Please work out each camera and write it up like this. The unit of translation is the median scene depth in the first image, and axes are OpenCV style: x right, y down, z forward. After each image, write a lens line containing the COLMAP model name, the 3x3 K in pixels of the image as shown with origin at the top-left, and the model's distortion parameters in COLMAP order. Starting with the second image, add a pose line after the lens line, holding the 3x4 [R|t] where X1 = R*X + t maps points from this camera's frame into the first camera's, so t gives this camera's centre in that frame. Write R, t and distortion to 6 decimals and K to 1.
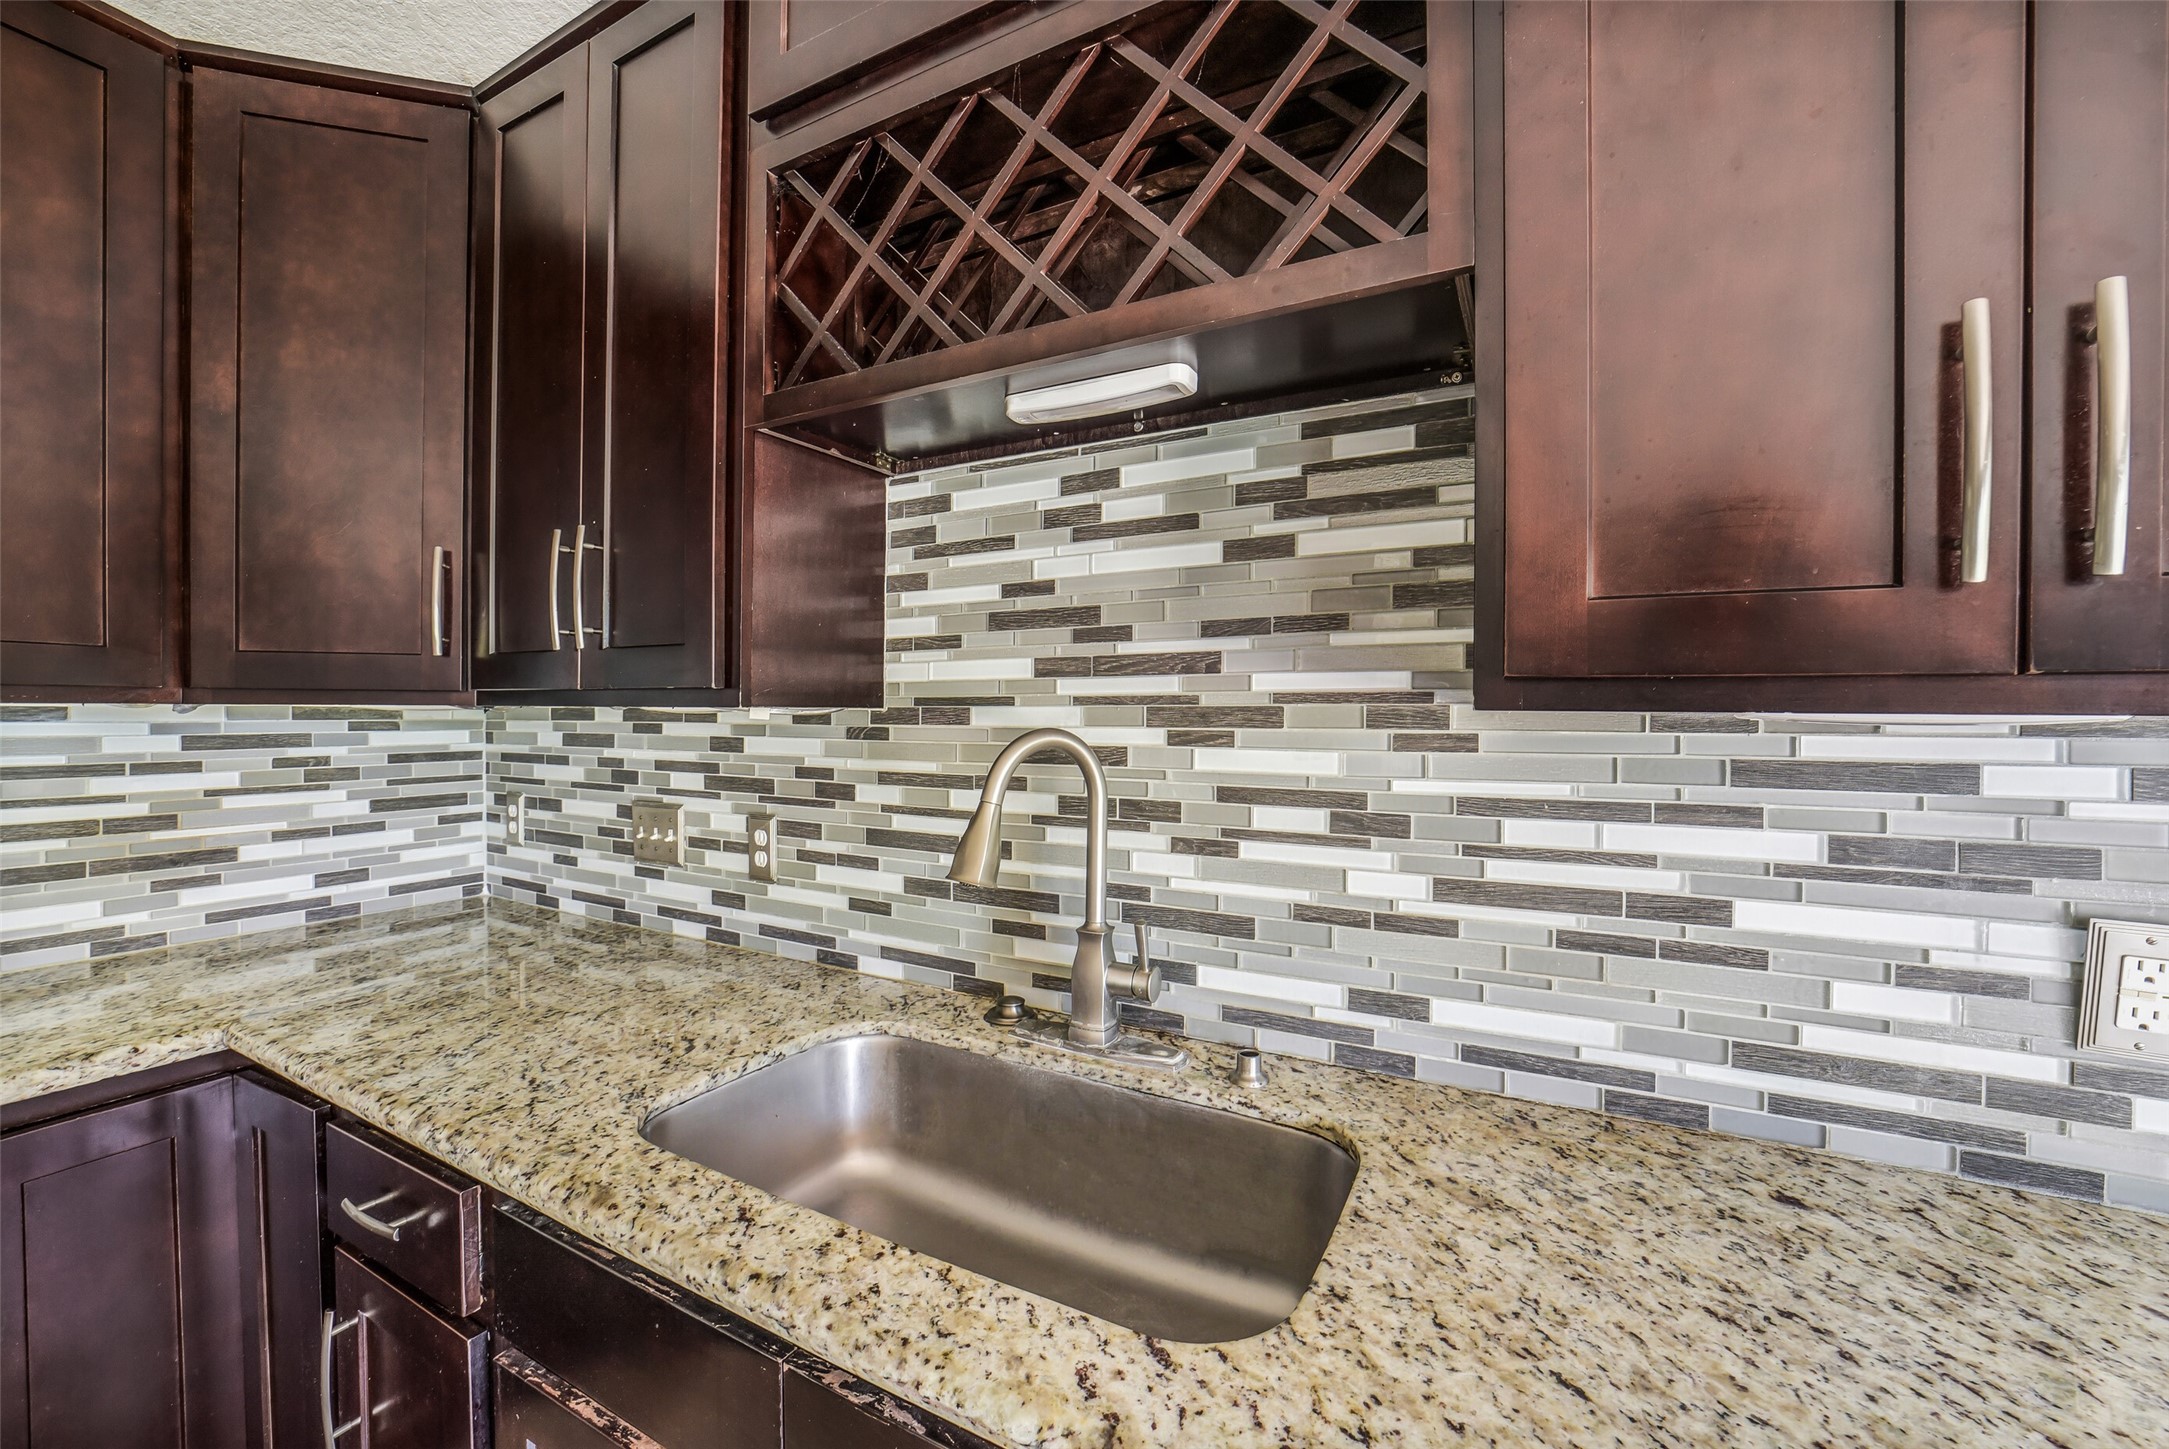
lens RADIAL K [[855.0, 0, 1093.8], [0, 855.0, 713.2], [0, 0, 1]] dist [-0.037569, 0.008867]
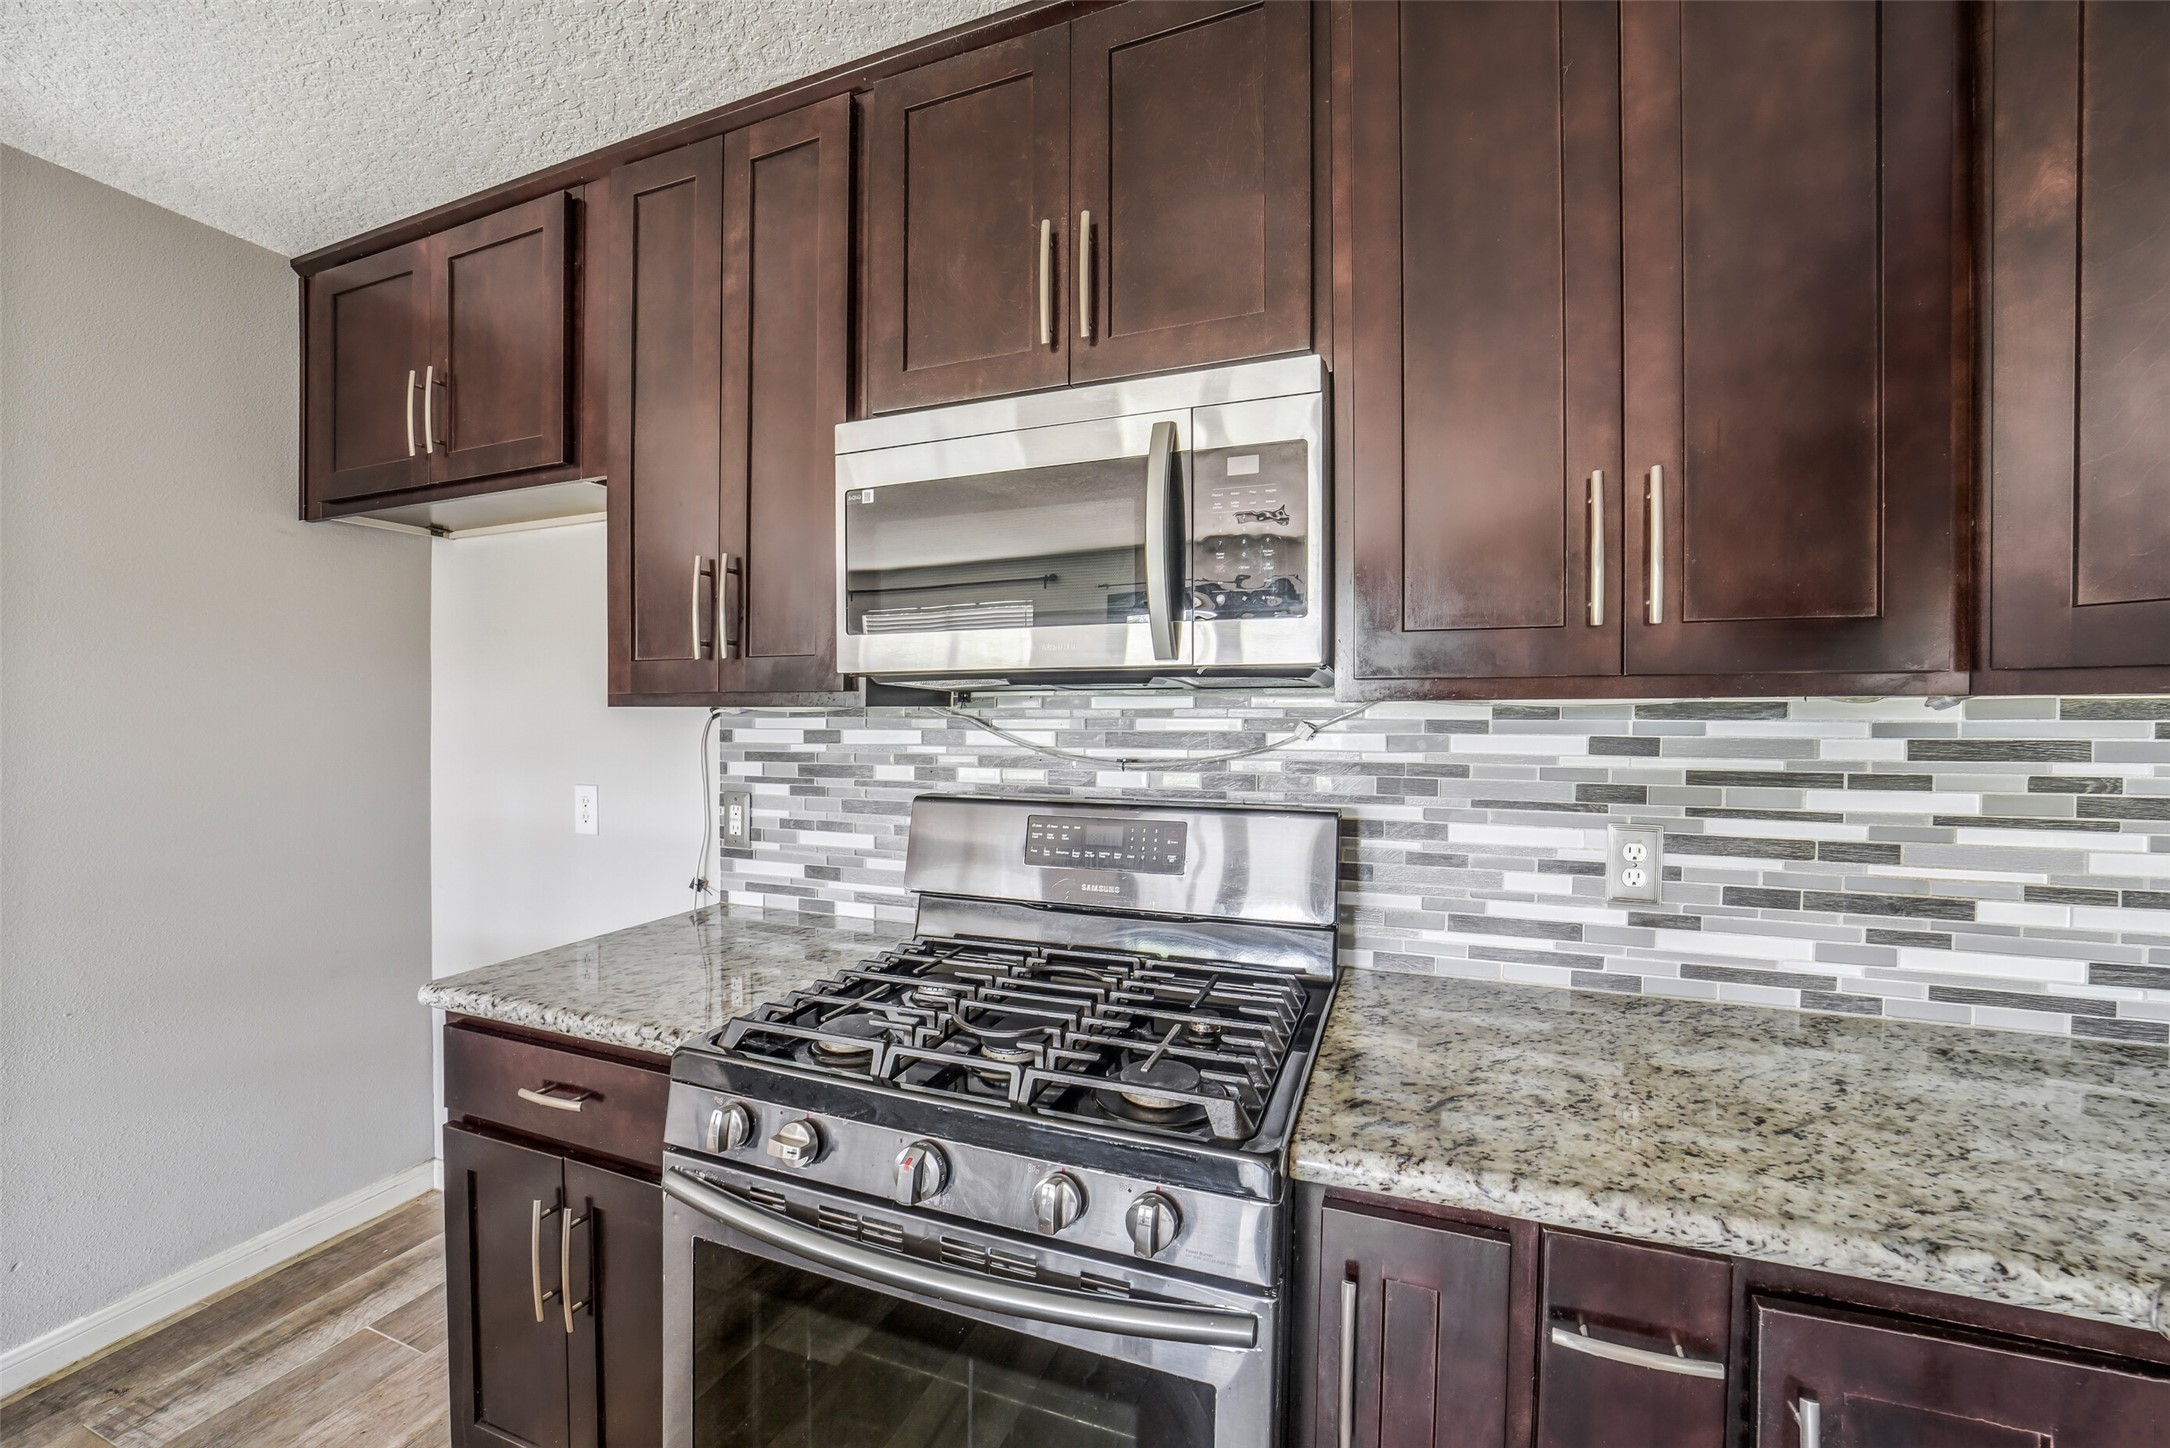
lens RADIAL K [[861.8, 0, 1097.1], [0, 861.8, 735.5], [0, 0, 1]] dist [-0.035669, 0.009276]
pose [[0.128047, 0.026979, -0.991401, -0.499830], [0.003969, 0.999608, 0.027715, -0.000566], [0.991760, -0.007484, 0.127890, 0.204761]]
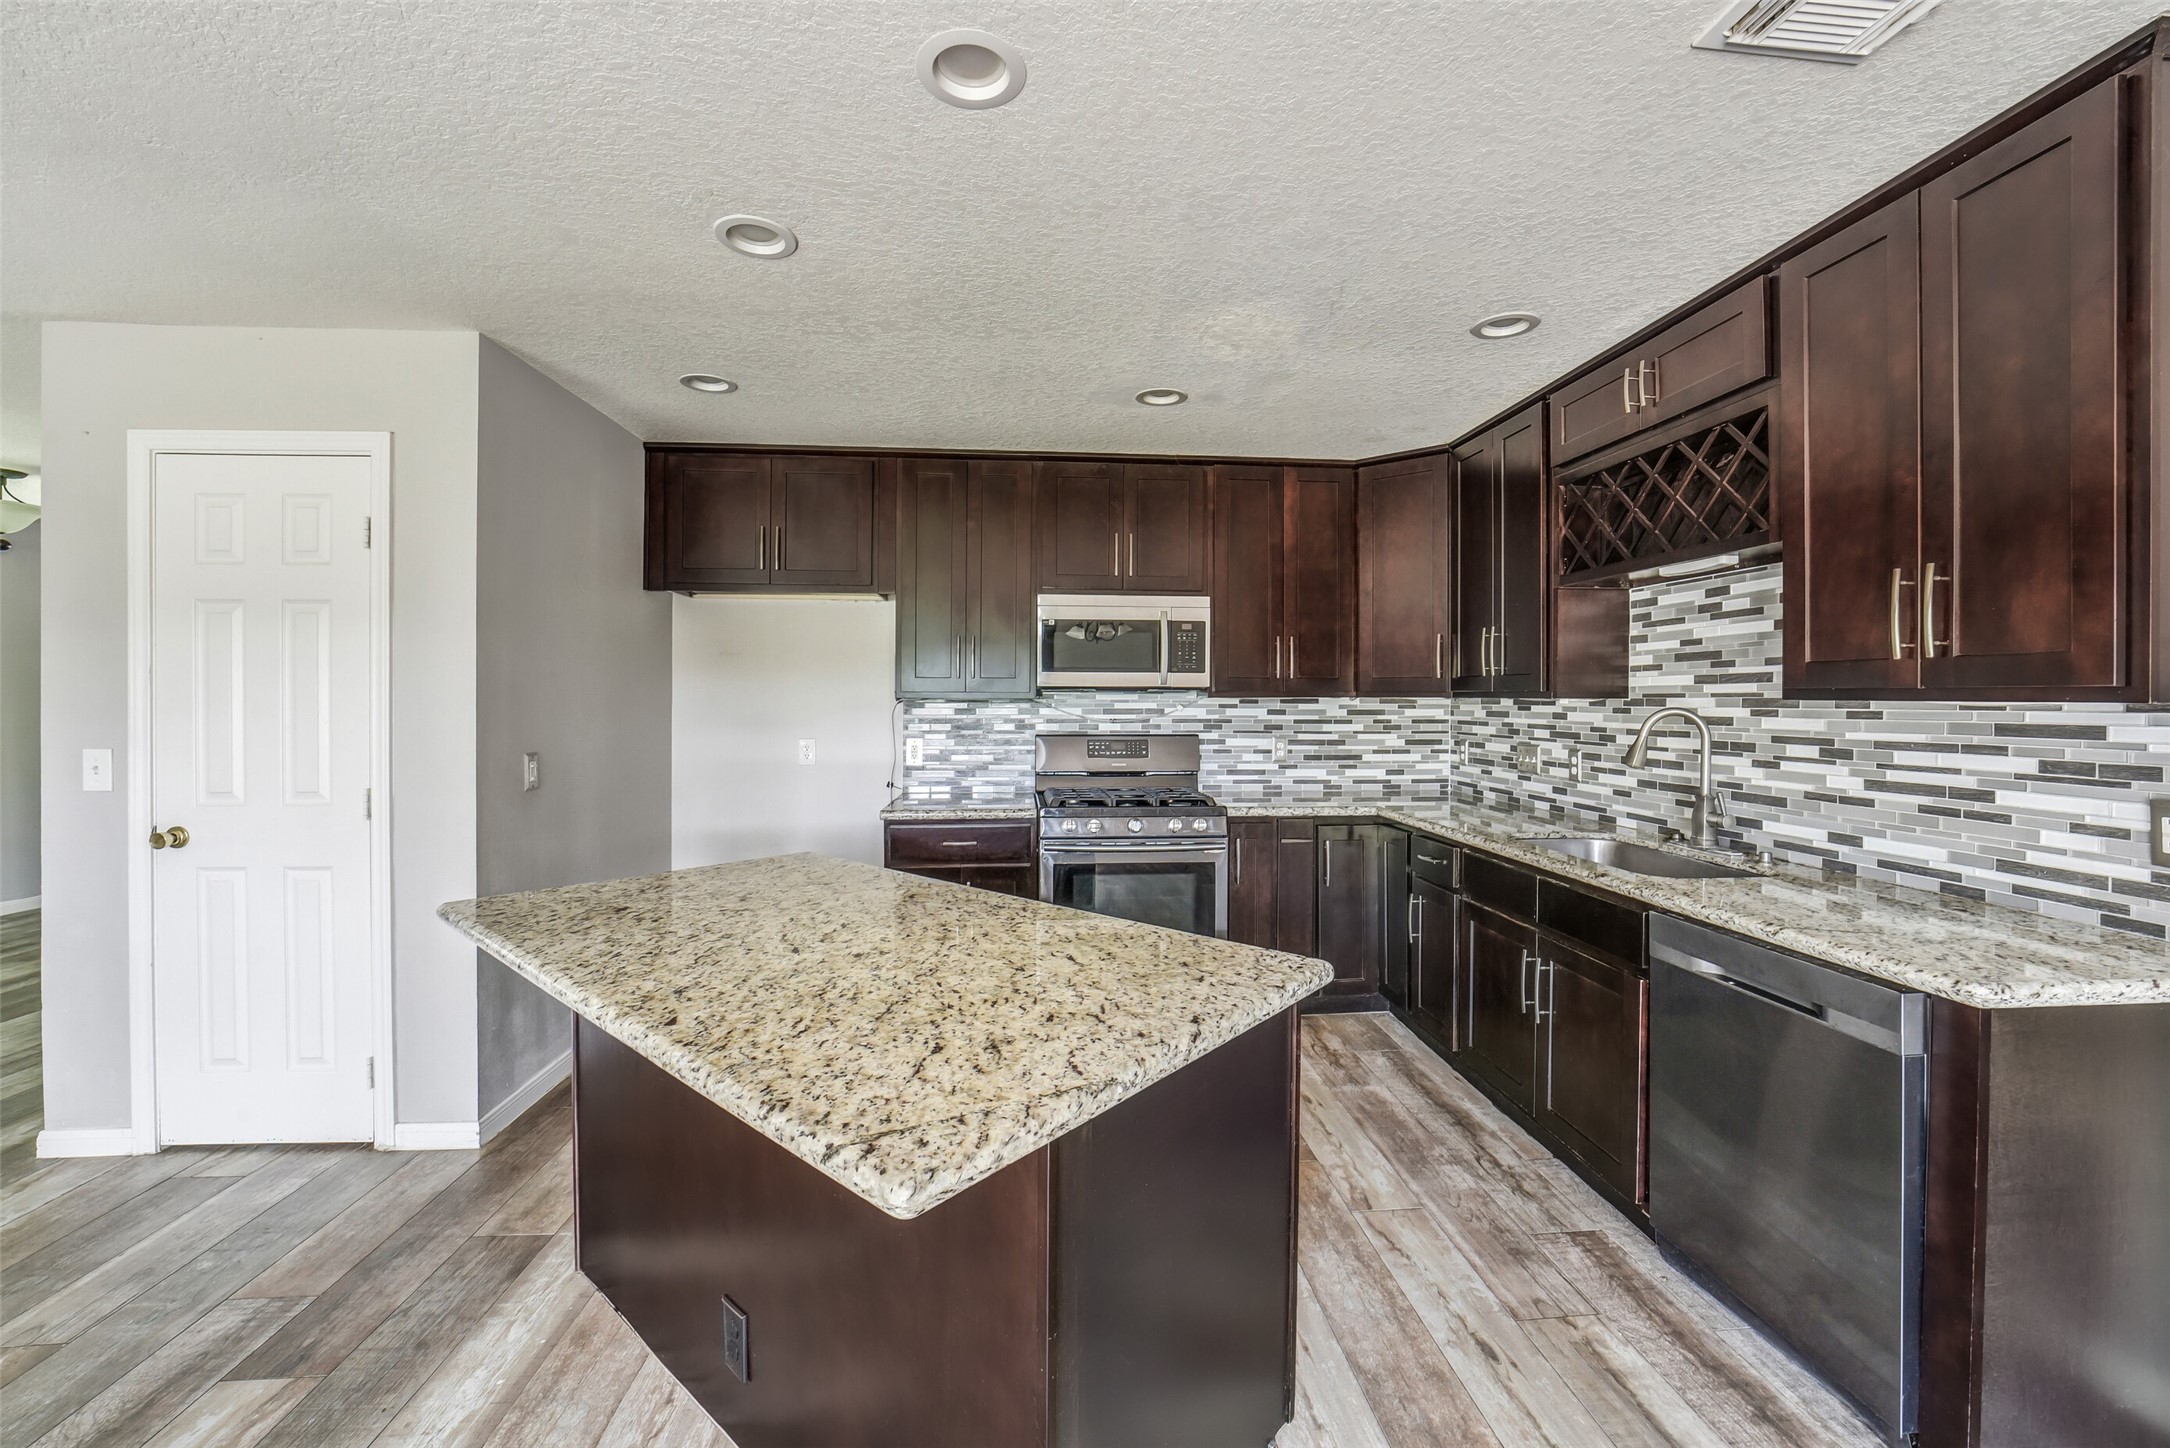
lens RADIAL K [[855.4, 0, 1094.3], [0, 855.4, 712.7], [0, 0, 1]] dist [-0.037569, 0.008867]
pose [[0.545452, 0.011581, -0.838062, 0.777634], [-0.000192, 0.999906, 0.013692, 0.000437], [0.838142, -0.007307, 0.545404, -1.237432]]
